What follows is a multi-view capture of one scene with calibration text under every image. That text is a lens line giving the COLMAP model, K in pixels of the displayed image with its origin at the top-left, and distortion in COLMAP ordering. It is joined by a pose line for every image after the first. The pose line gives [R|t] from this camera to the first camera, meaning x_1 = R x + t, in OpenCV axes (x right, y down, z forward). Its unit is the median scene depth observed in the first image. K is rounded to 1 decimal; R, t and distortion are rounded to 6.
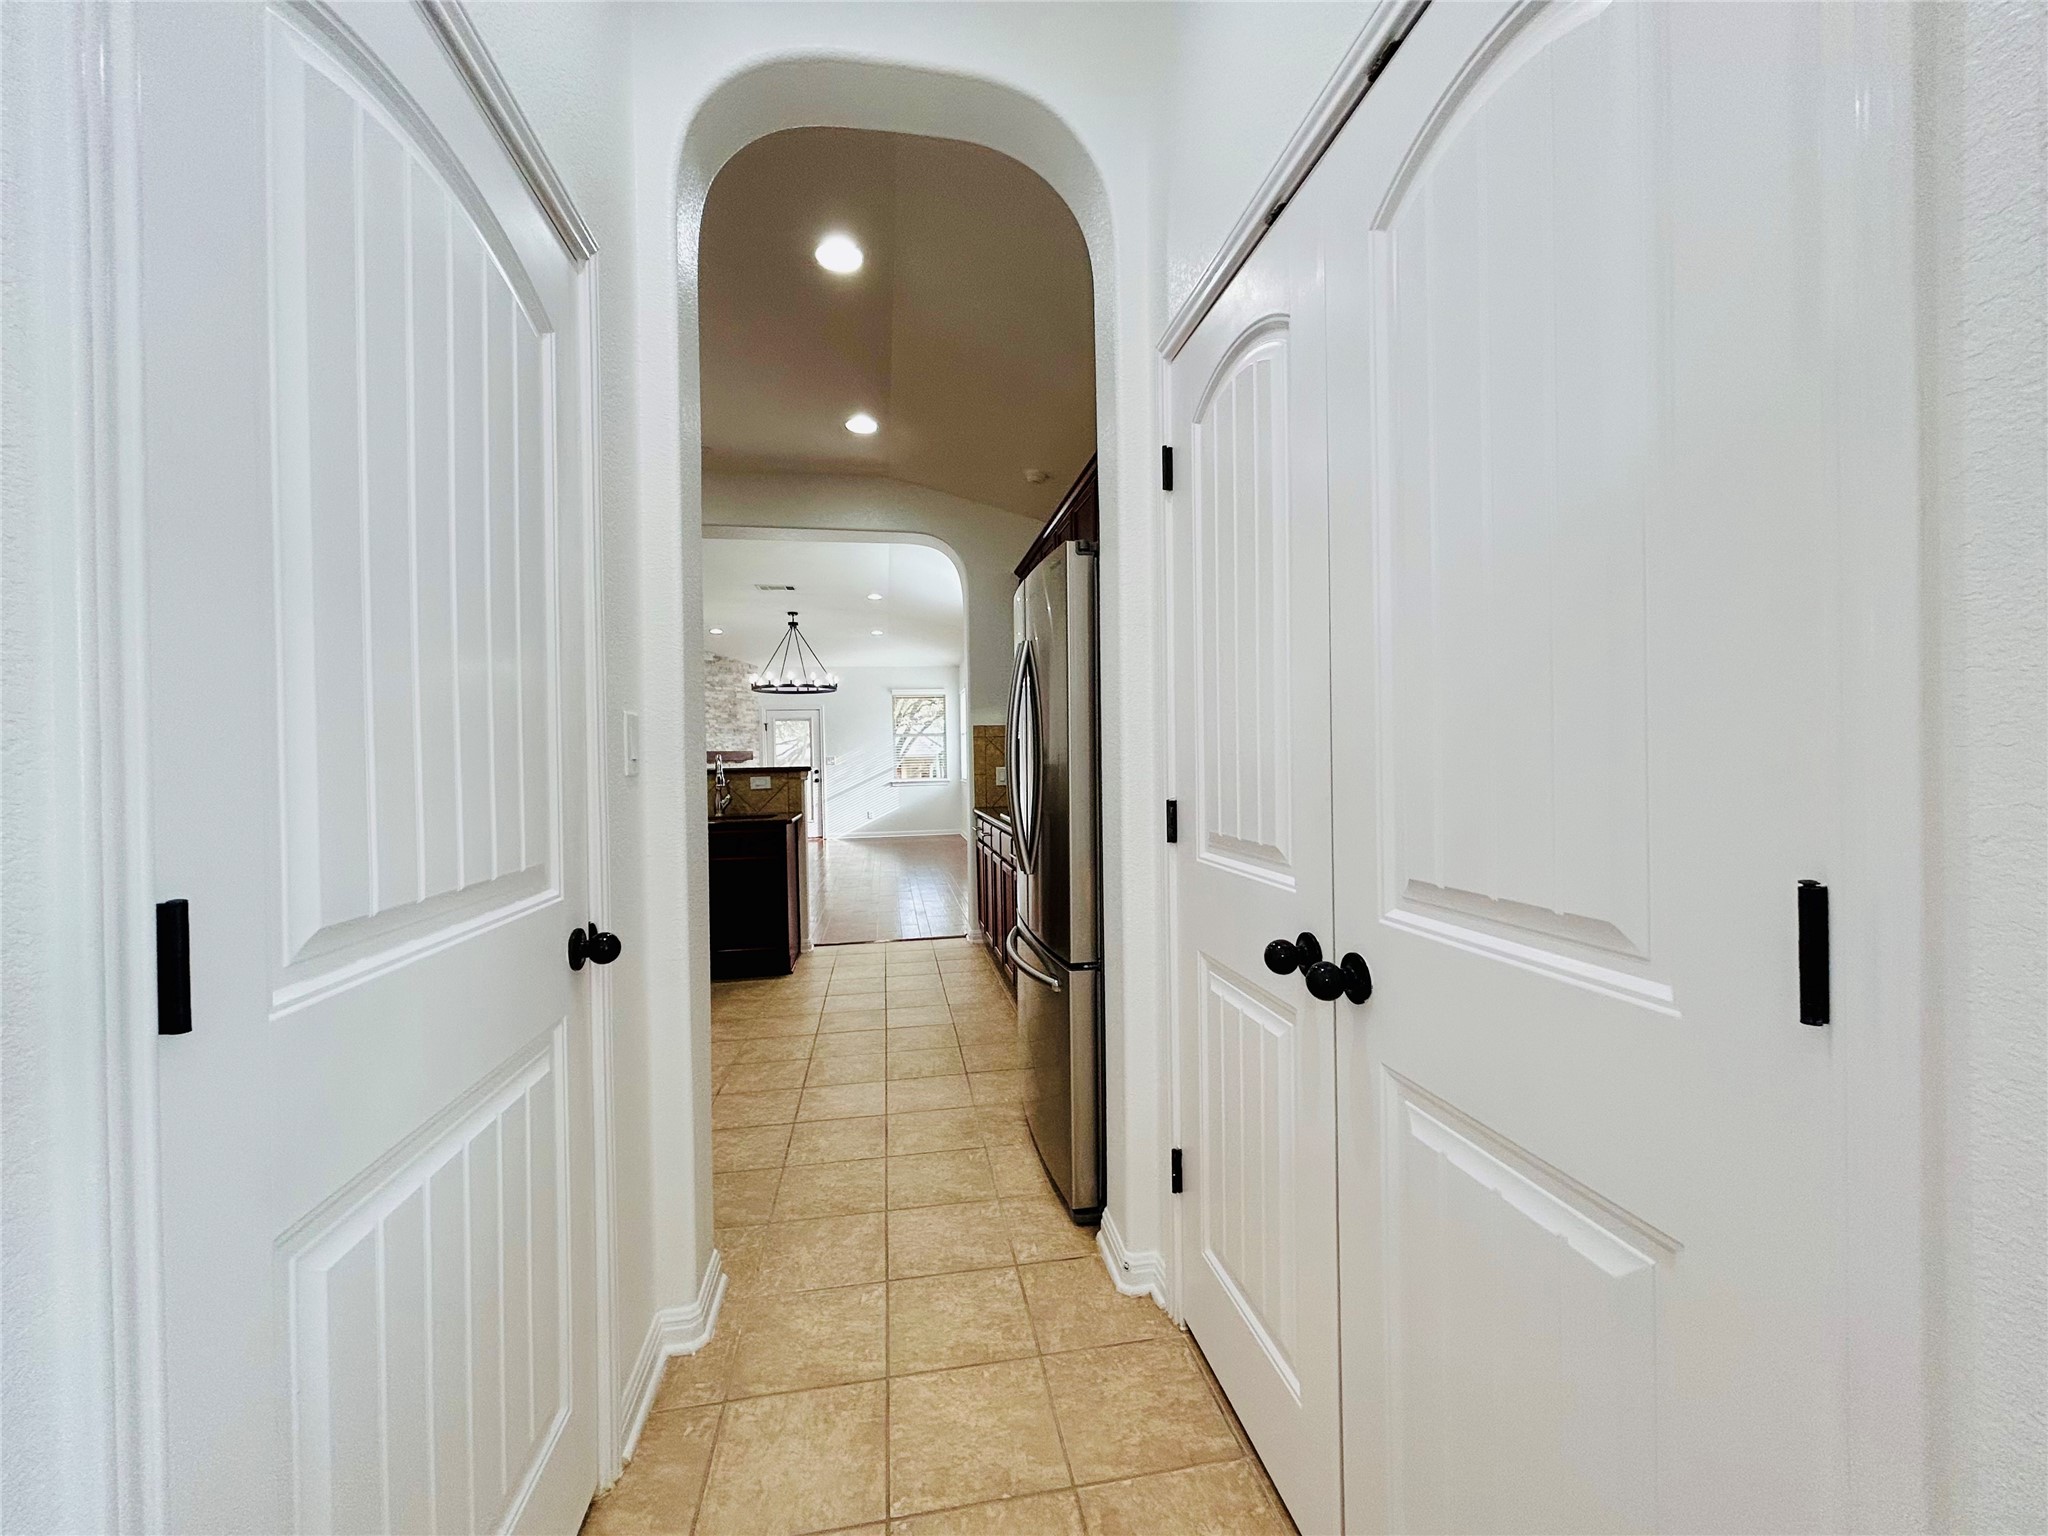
lens RADIAL K [[816.5, 0, 1032.1], [0, 816.5, 767.9], [0, 0, 1]] dist [-0.006578, 0.002952]
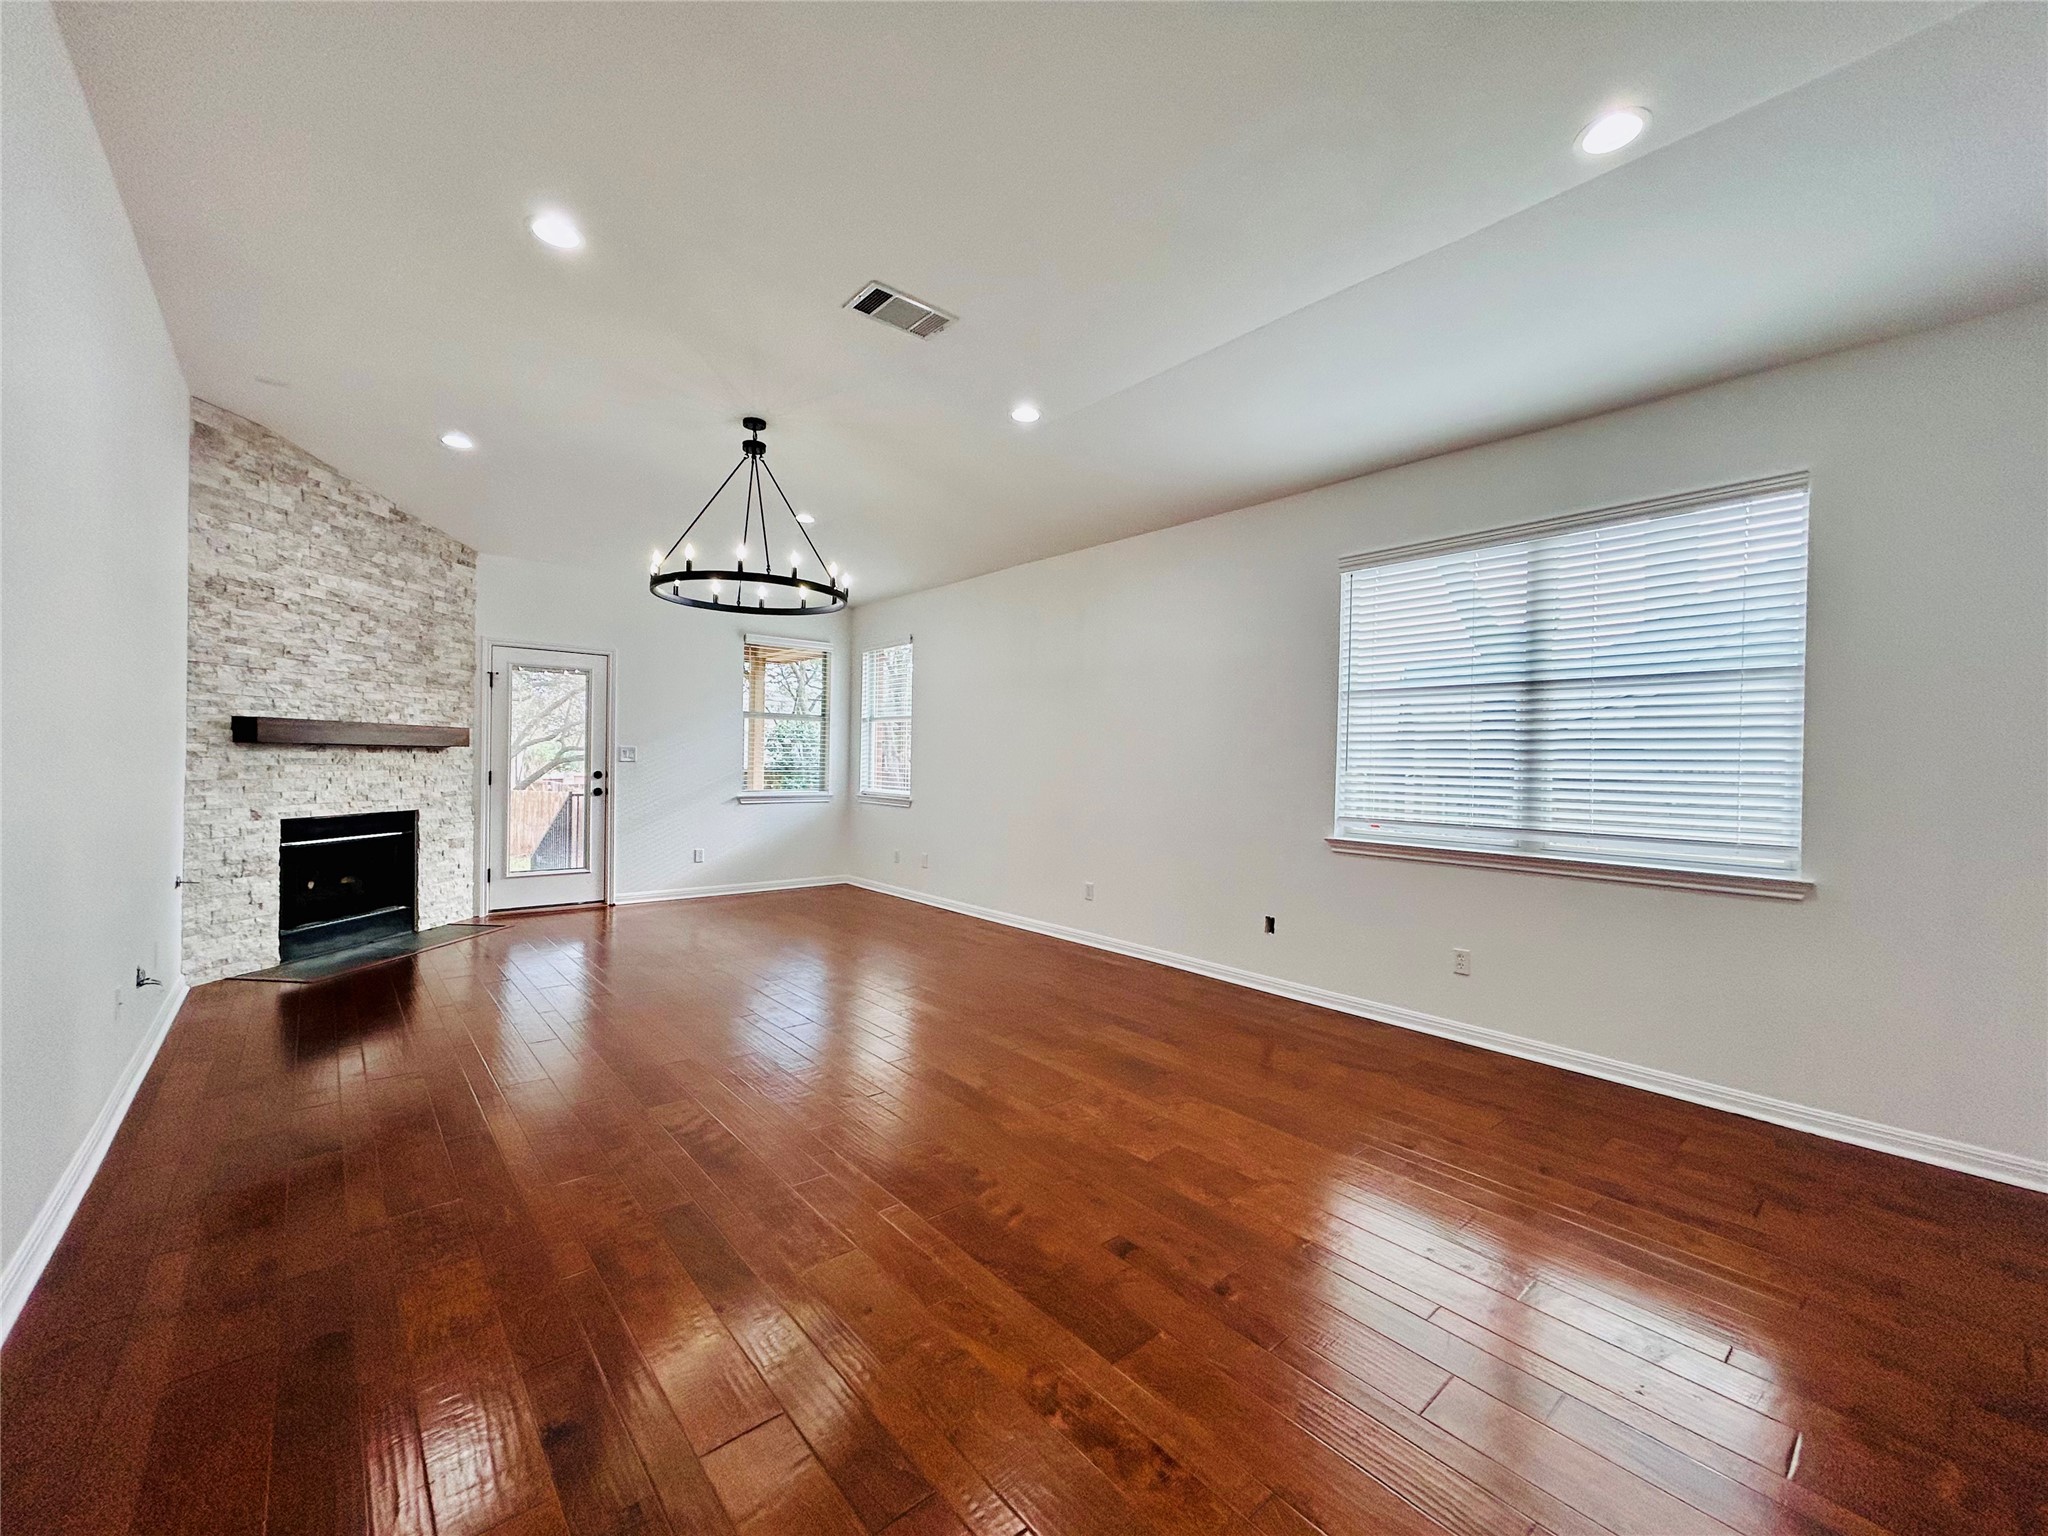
lens RADIAL K [[816.5, 0, 1022.4], [0, 816.5, 766.8], [0, 0, 1]] dist [-0.006578, 0.002952]
pose [[0.861346, 0.032637, 0.506969, -0.315029], [-0.030571, 0.999456, -0.012401, -0.002508], [-0.507098, -0.004817, 0.861875, 0.447917]]
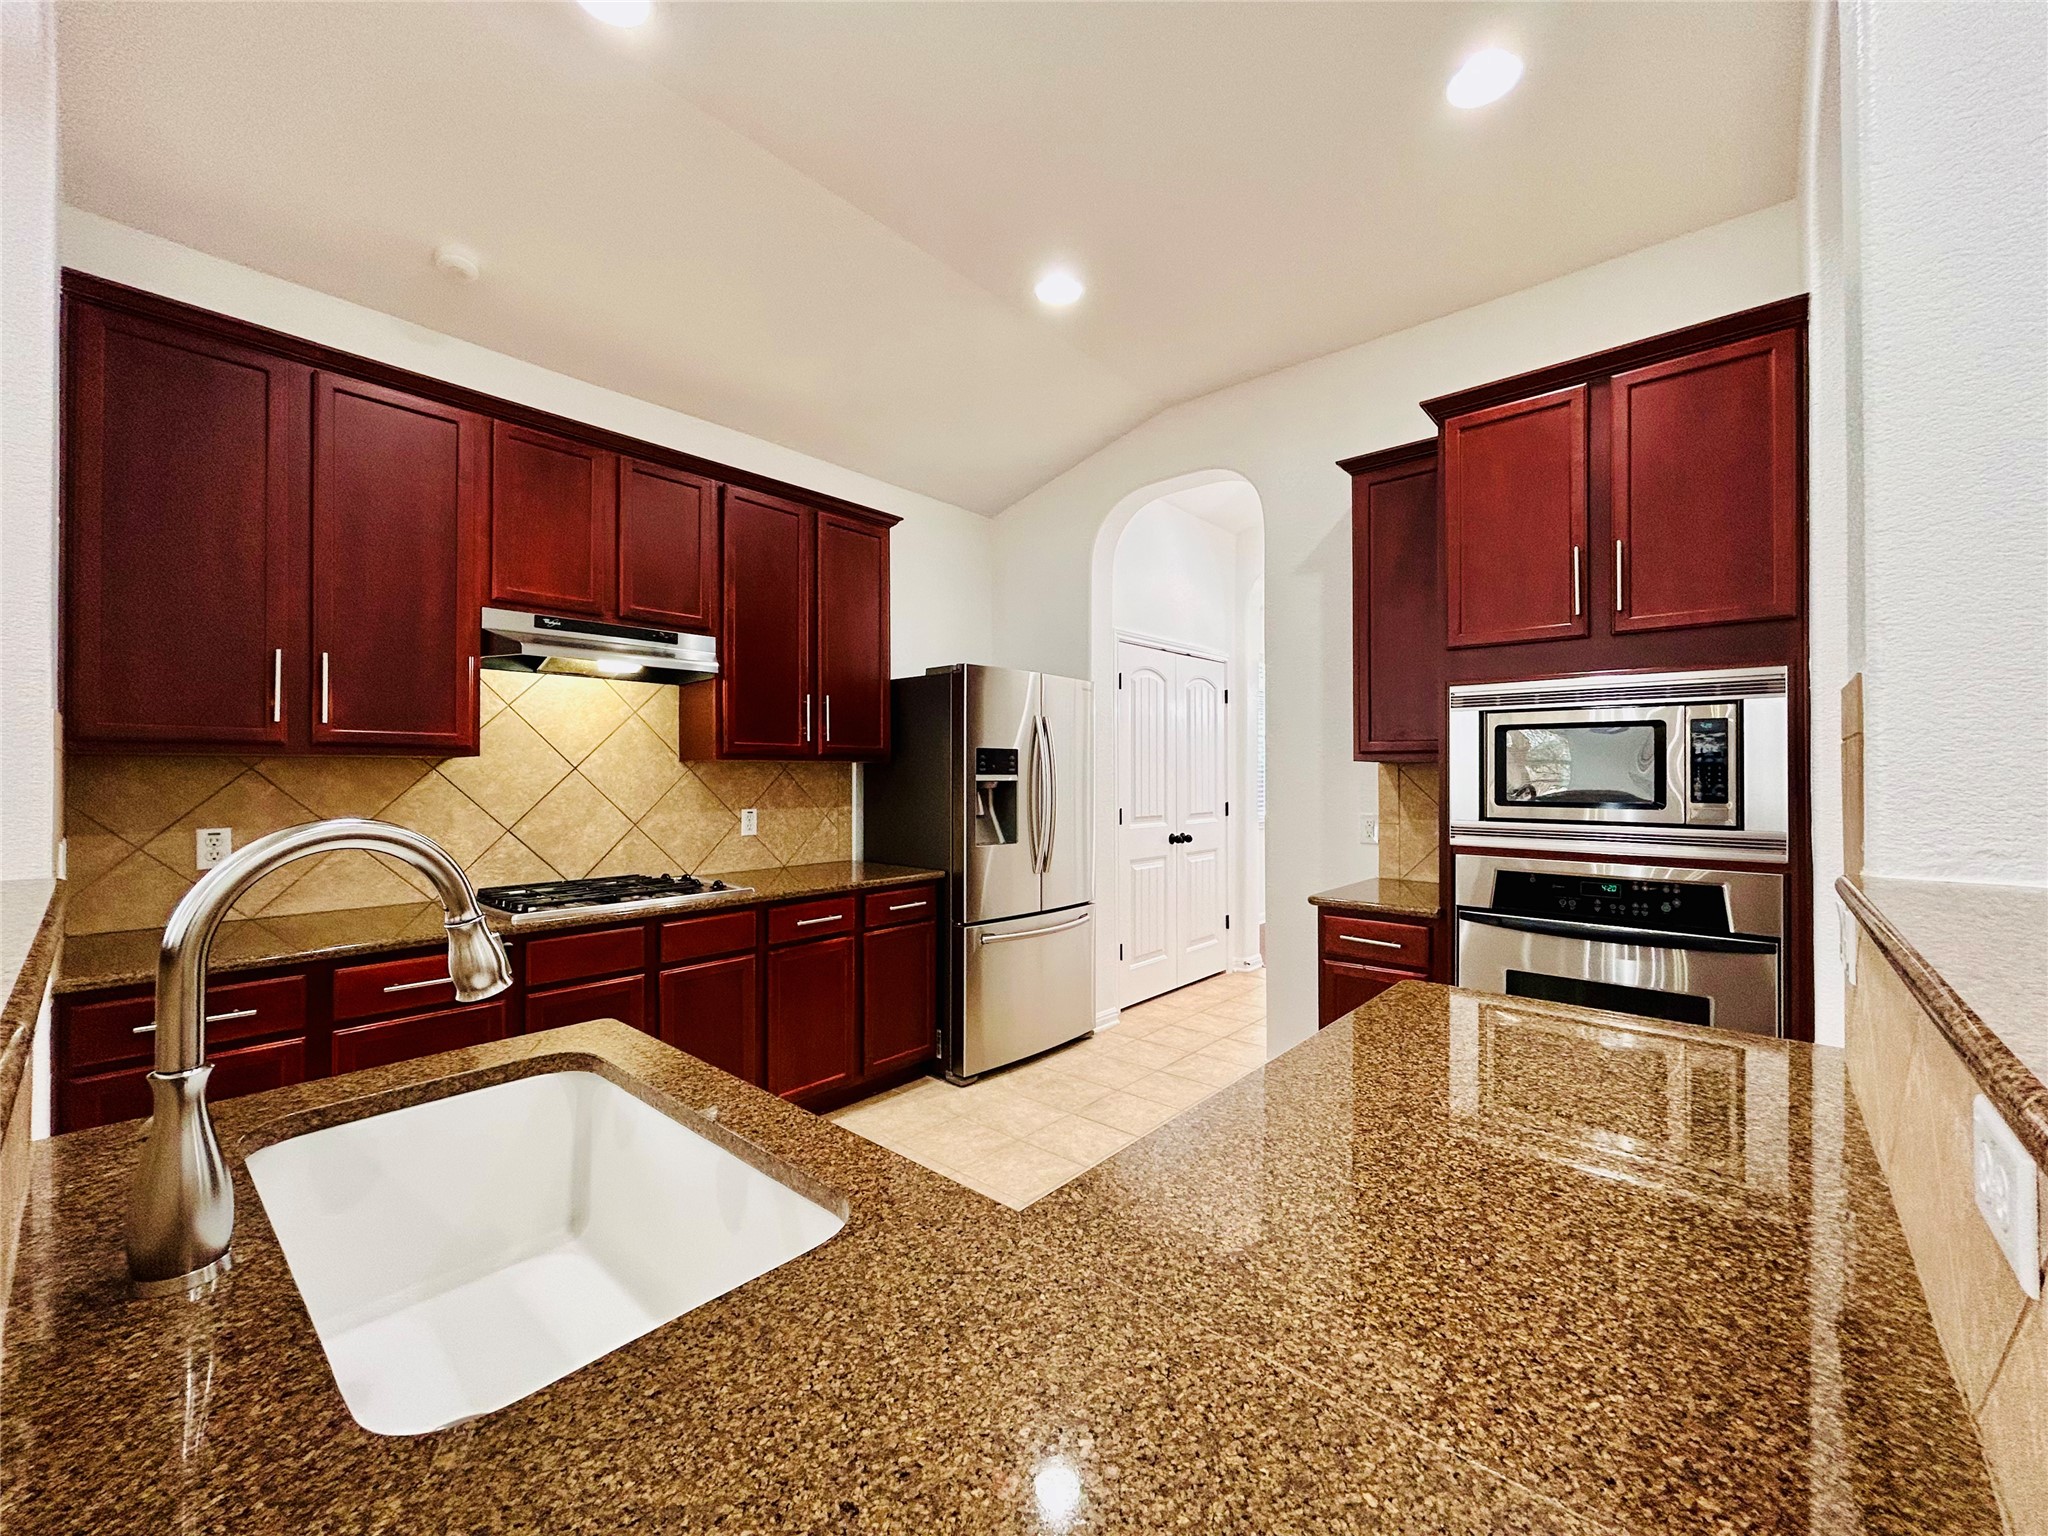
lens RADIAL K [[816.5, 0, 1032.4], [0, 816.5, 768.5], [0, 0, 1]] dist [-0.006578, 0.002952]
pose [[-0.623849, 0.016775, 0.781365, -0.237704], [0.016684, 0.999828, -0.008144, -0.009075], [-0.781367, 0.007956, -0.624022, 0.402687]]
